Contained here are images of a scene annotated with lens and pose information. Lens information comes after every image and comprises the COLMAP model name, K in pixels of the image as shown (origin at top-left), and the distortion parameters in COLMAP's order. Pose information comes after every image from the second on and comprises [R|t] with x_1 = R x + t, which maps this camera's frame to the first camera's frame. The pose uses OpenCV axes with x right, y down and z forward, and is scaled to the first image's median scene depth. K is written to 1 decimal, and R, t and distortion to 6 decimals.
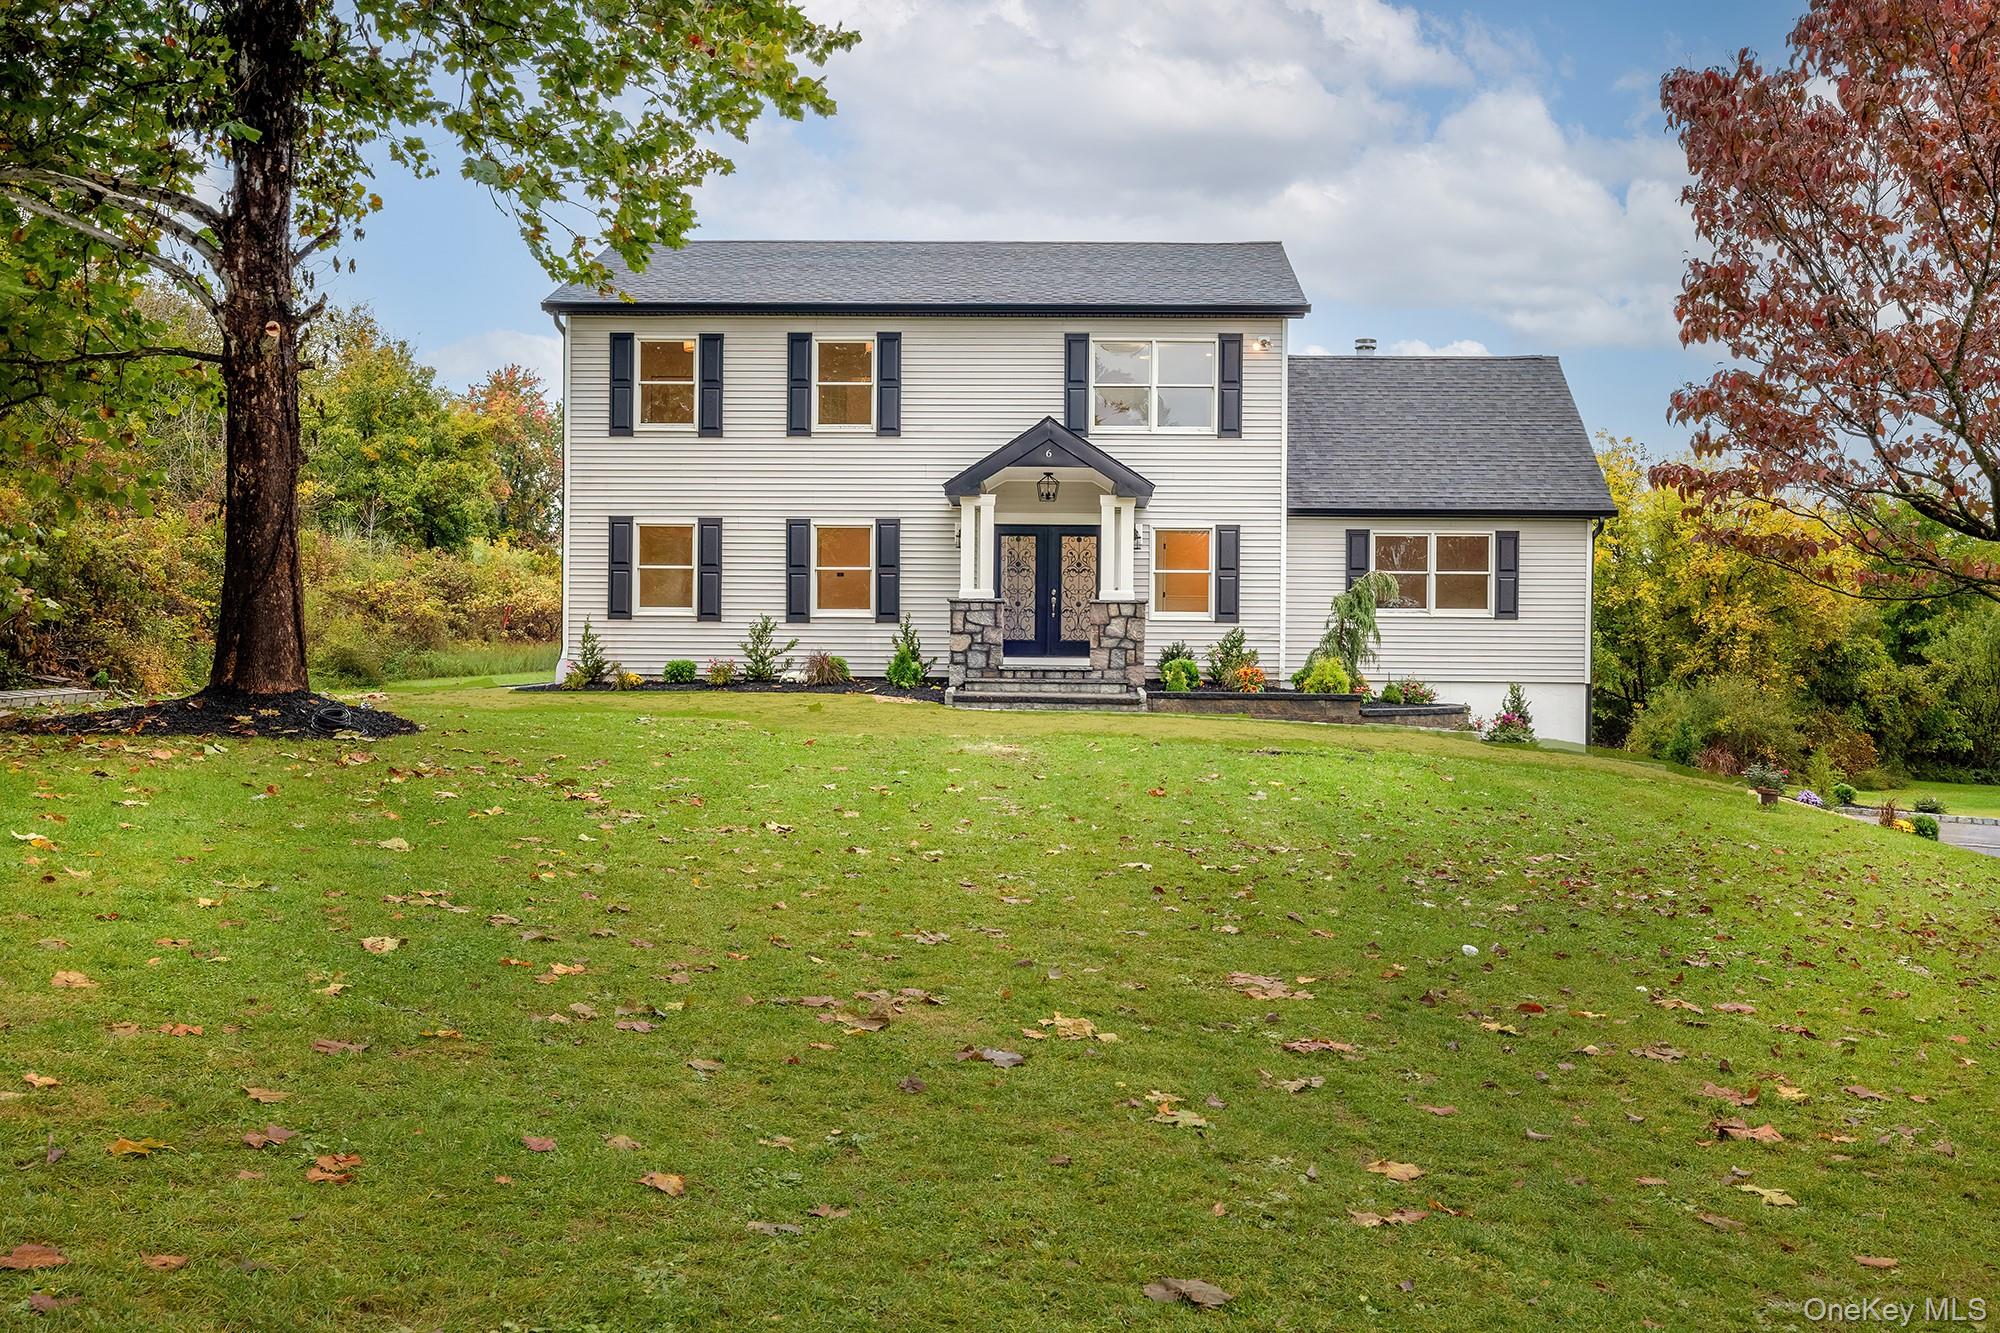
lens RADIAL K [[1826.9, 0, 1010.8], [0, 1826.9, 663.7], [0, 0, 1]] dist [-0.008914, 0.000000]
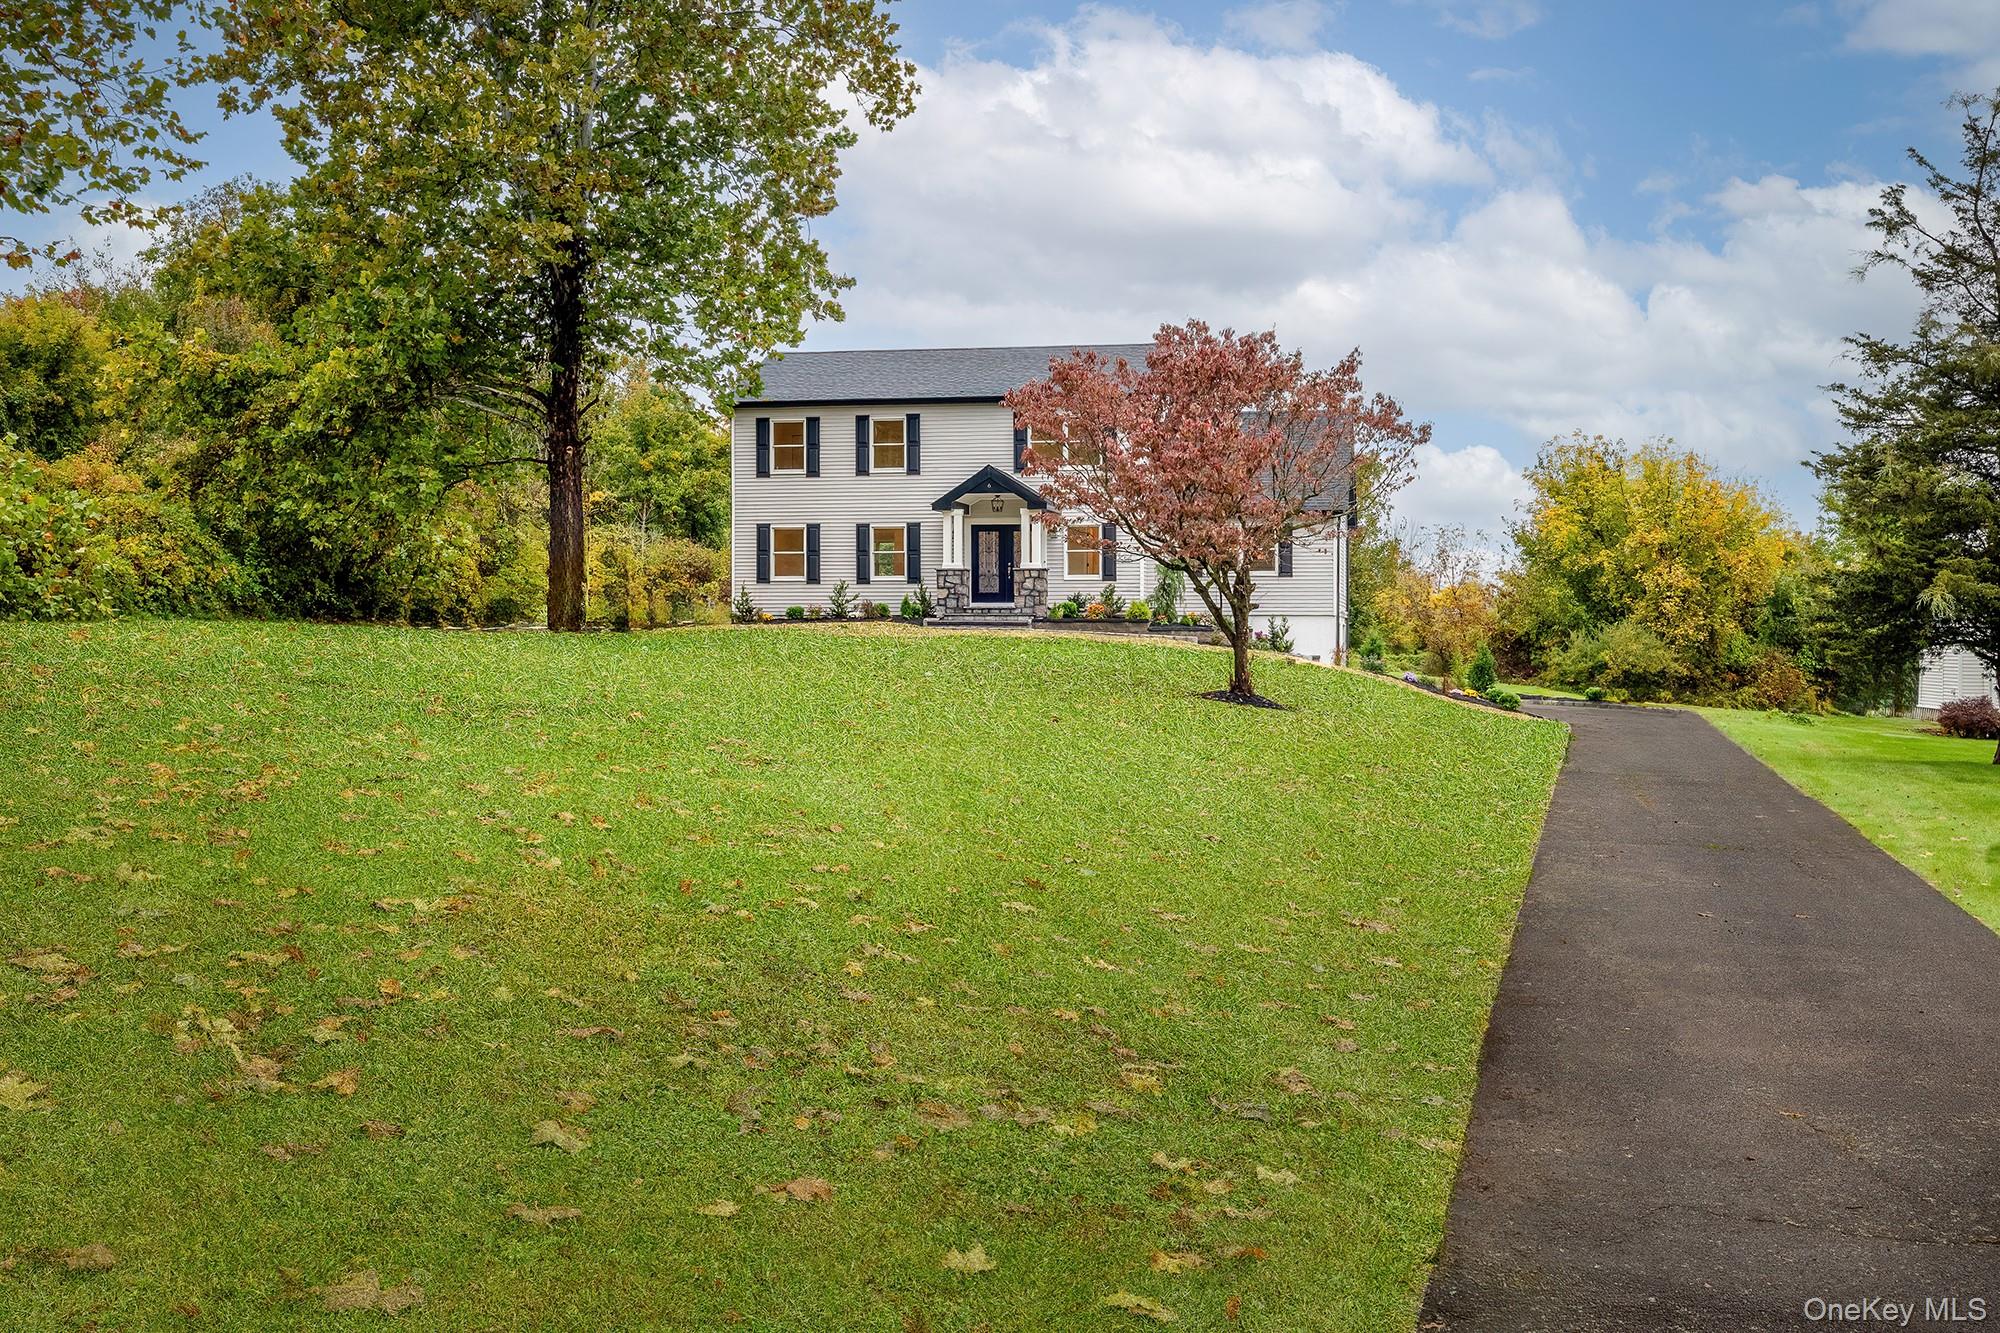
lens RADIAL K [[1826.9, 0, 996.5], [0, 1826.9, 659.9], [0, 0, 1]] dist [-0.008914, 0.000000]
pose [[0.987131, -0.004955, -0.159839, 0.283120], [0.006799, 0.999916, 0.010996, 0.031193], [0.159771, -0.011941, 0.987082, -0.681716]]
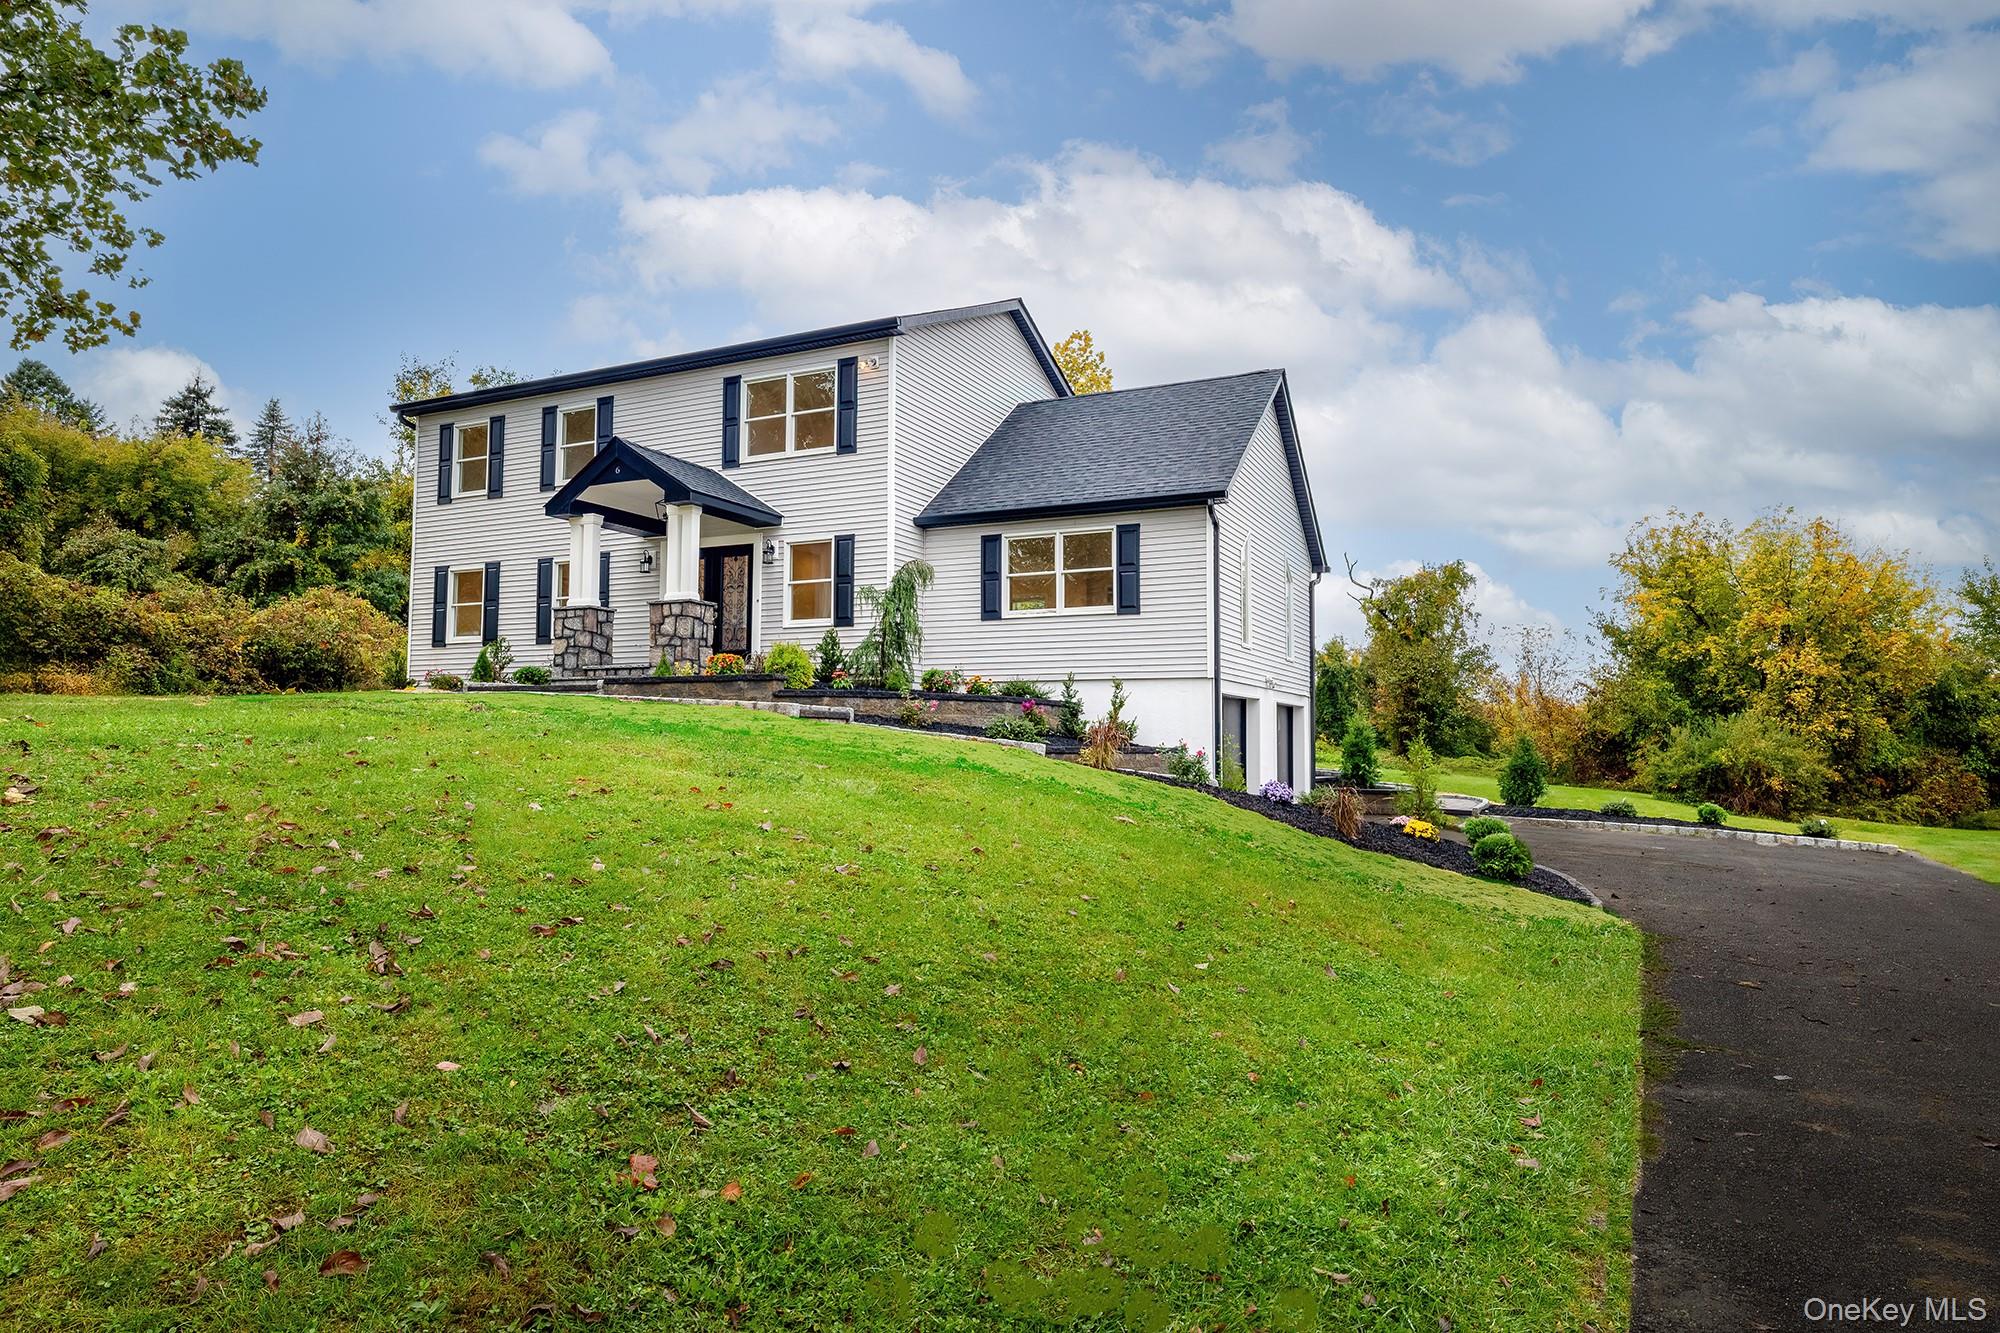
lens RADIAL K [[1130.4, 0, 1009.3], [0, 1130.4, 676.5], [0, 0, 1]] dist [-0.006228, 0.000024]
pose [[0.925766, -0.026843, -0.377143, 0.447729], [0.003088, 0.997980, -0.063451, 0.047431], [0.378085, 0.057576, 0.923979, 0.432497]]
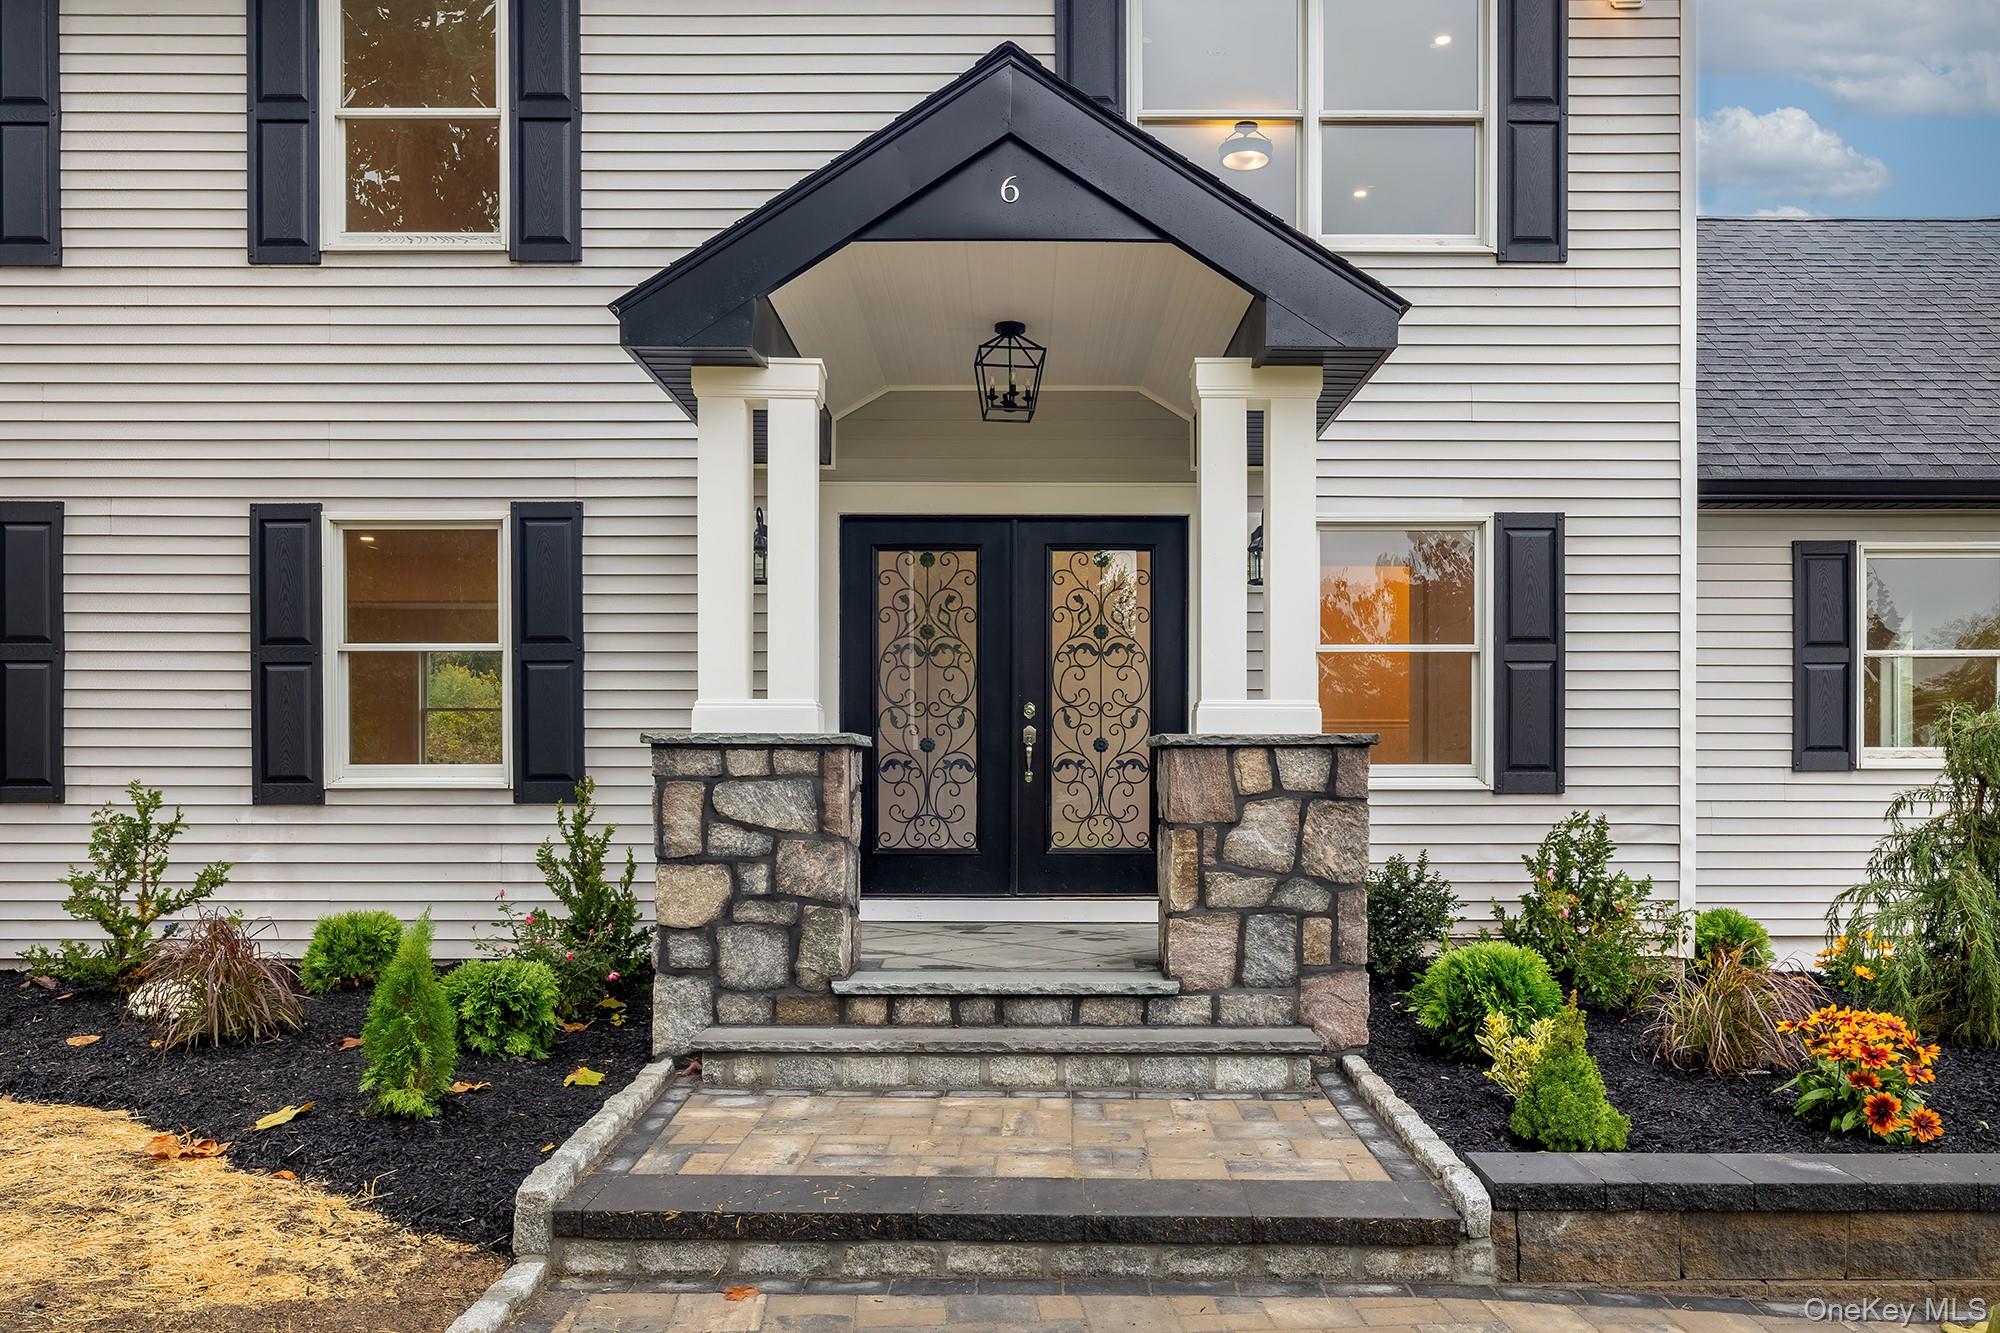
lens RADIAL K [[1481.5, 0, 1057.7], [0, 1481.5, 776.8], [0, 0, 1]] dist [-0.000835, -0.001998]
pose [[0.998746, -0.009693, 0.049115, 0.014957], [0.009745, 0.999952, -0.000824, -0.026276], [-0.049105, 0.001302, 0.998793, 0.716845]]
